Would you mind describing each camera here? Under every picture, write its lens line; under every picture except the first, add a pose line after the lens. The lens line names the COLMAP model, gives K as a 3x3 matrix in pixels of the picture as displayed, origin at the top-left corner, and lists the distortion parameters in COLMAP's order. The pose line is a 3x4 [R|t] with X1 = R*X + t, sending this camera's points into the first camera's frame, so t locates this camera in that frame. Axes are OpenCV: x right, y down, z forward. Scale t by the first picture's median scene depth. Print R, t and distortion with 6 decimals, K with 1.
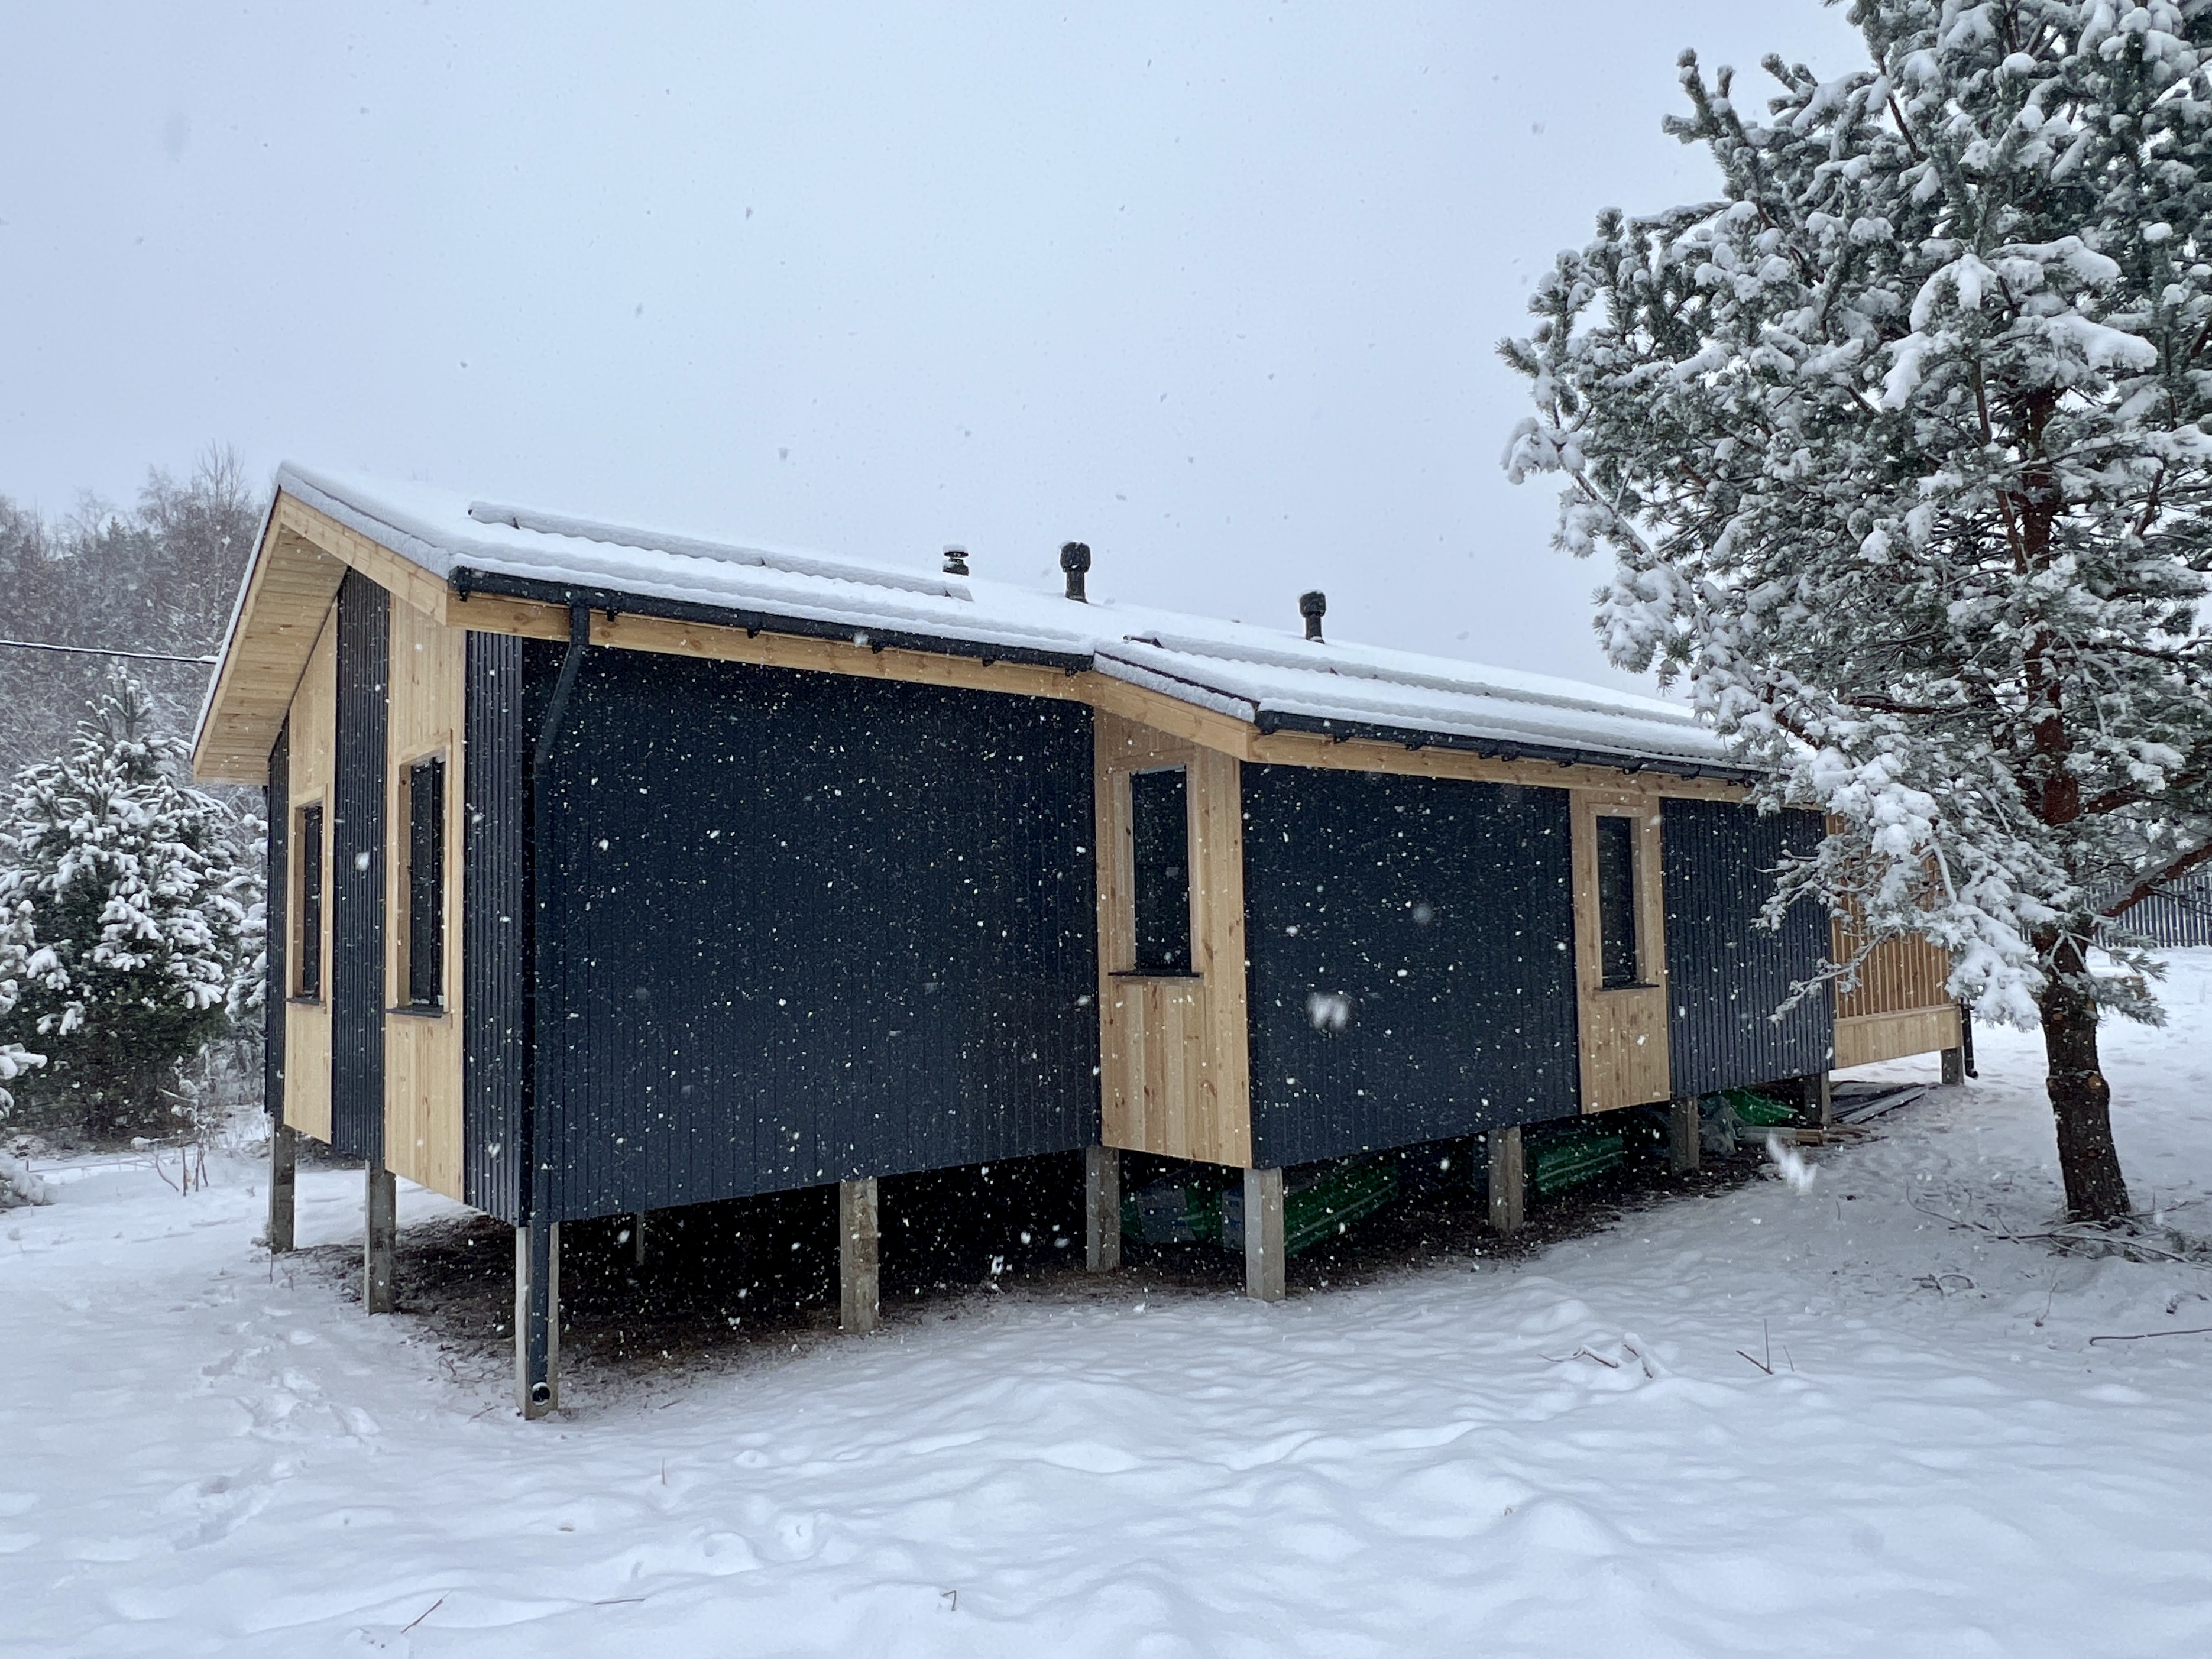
lens RADIAL K [[1324.7, 0, 1095.3], [0, 1324.7, 844.3], [0, 0, 1]] dist [0.000234, -0.000646]
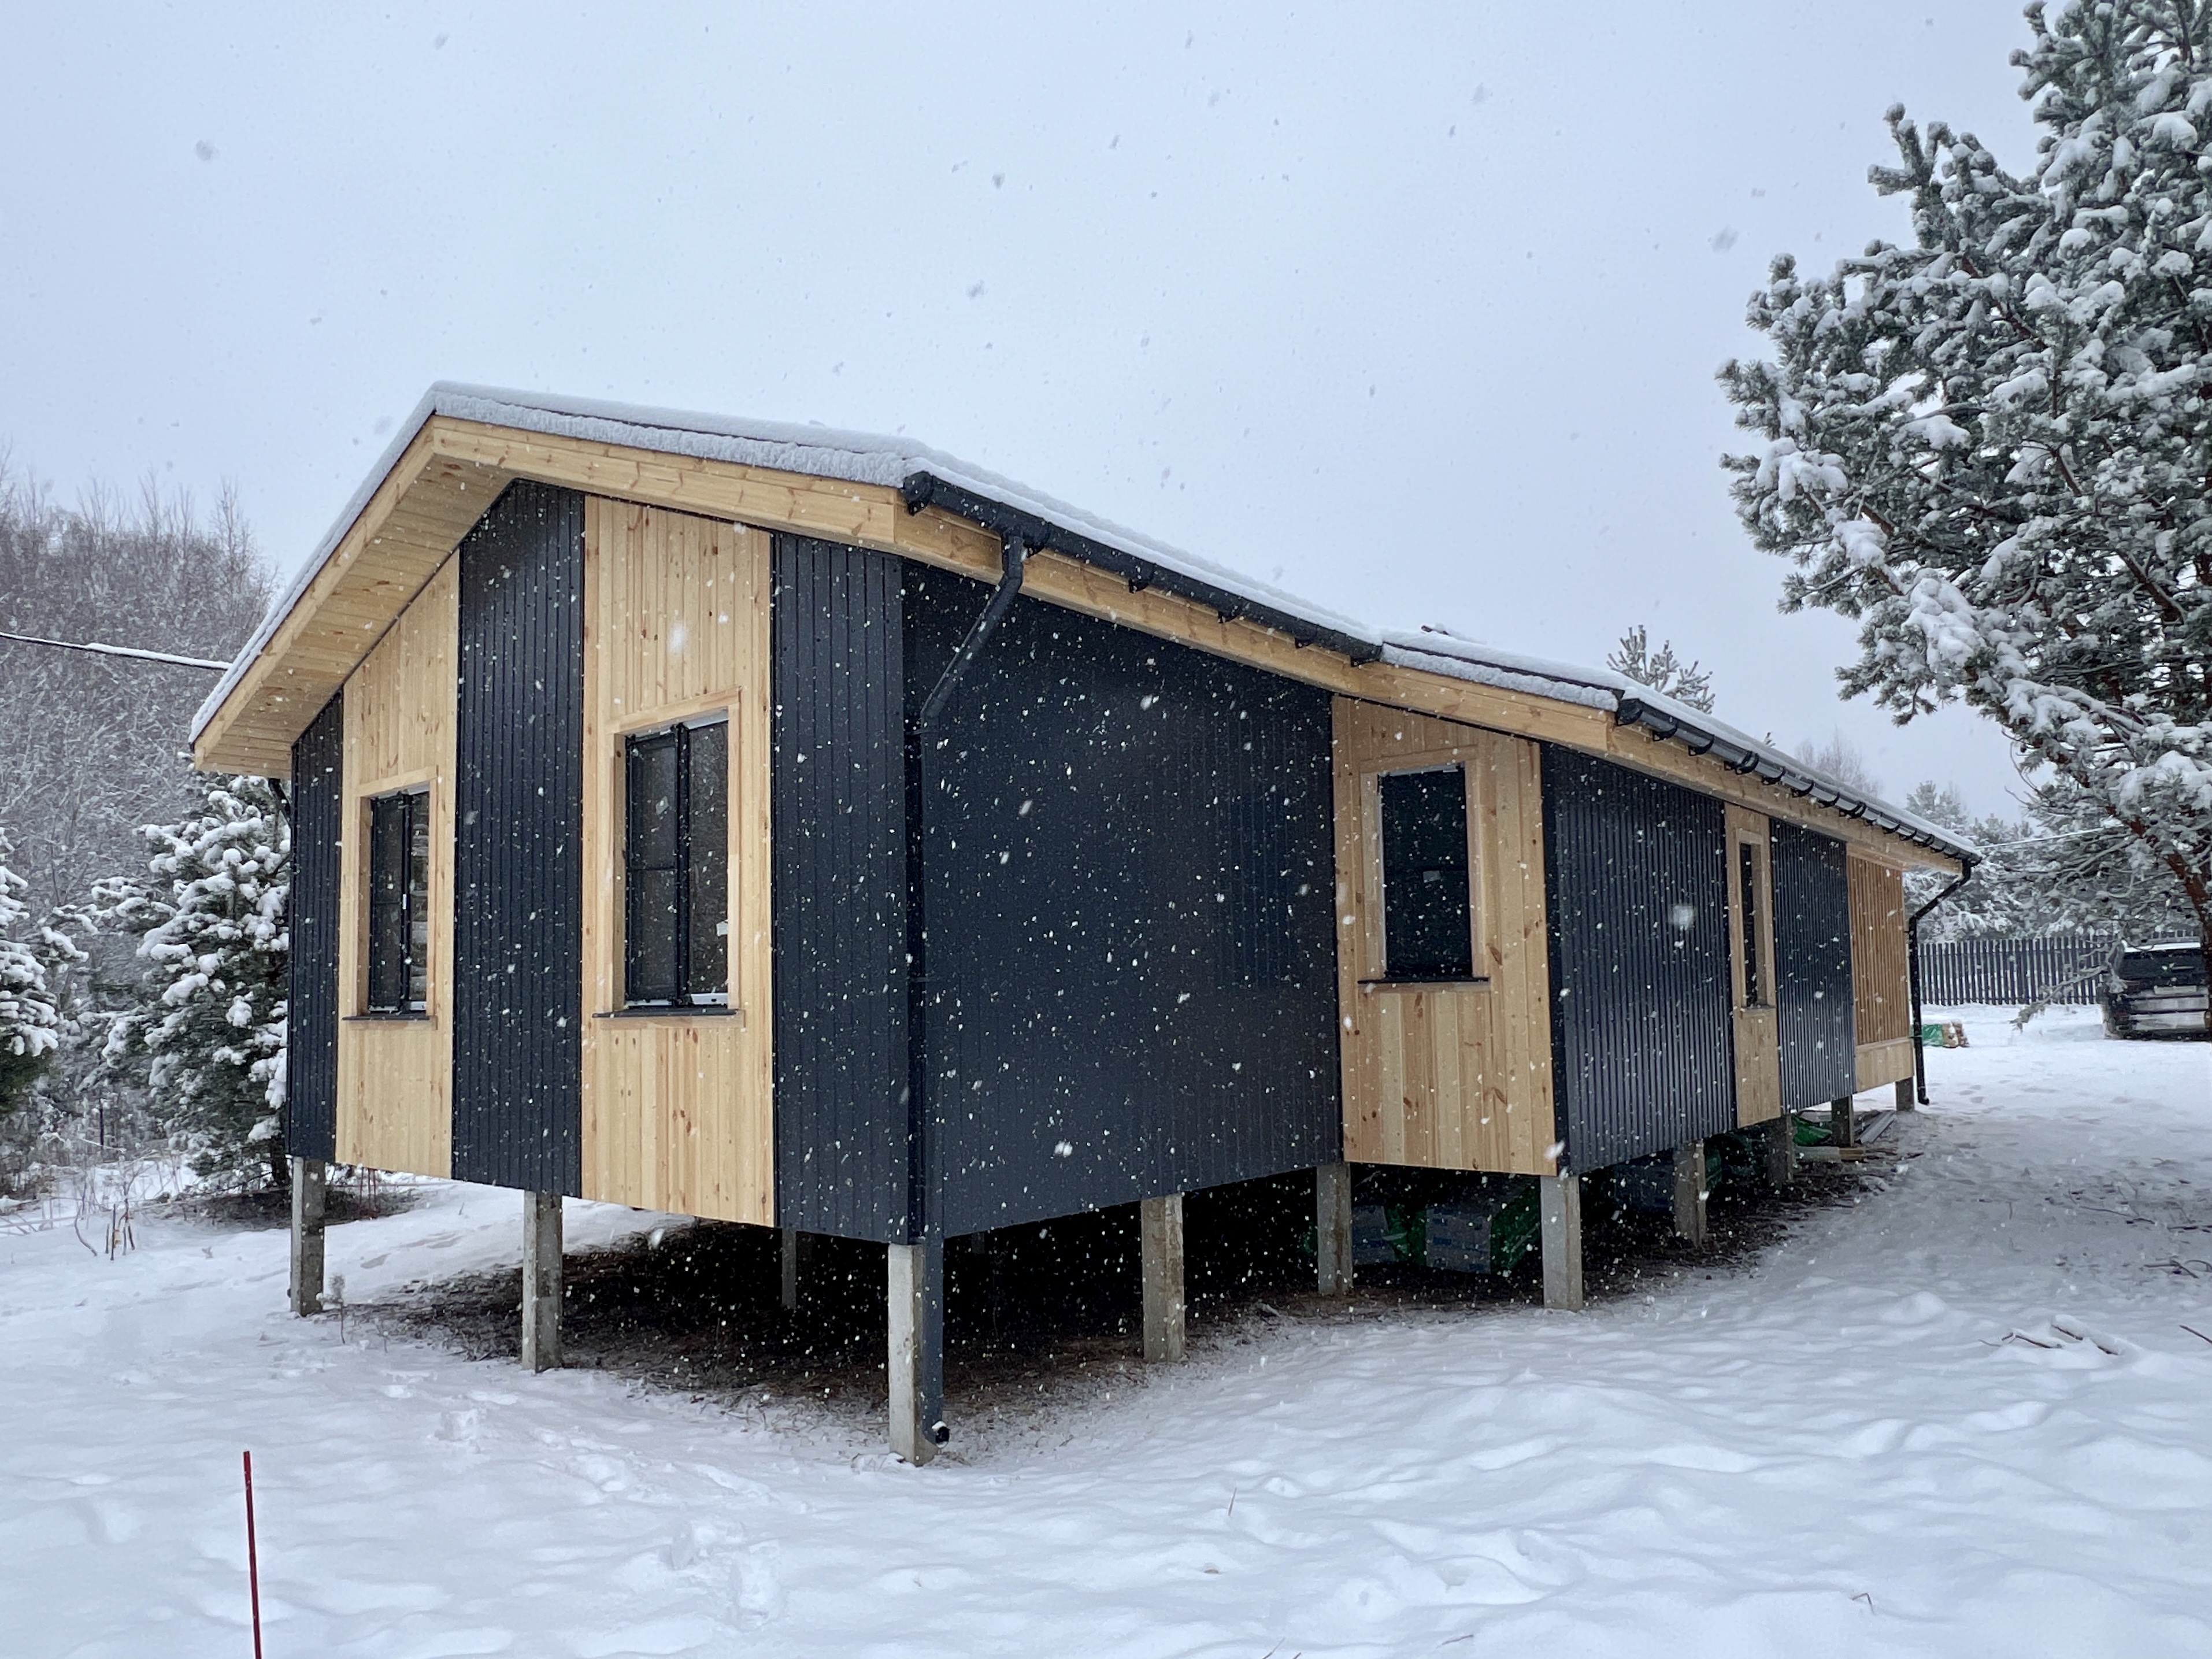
lens RADIAL K [[1303.8, 0, 1106.3], [0, 1303.8, 892.7], [0, 0, 1]] dist [-0.001196, -0.000901]
pose [[0.985445, 0.017882, 0.169053, -0.411122], [-0.015569, 0.999766, -0.014999, 0.062064], [-0.169282, 0.012149, 0.985493, 0.118507]]
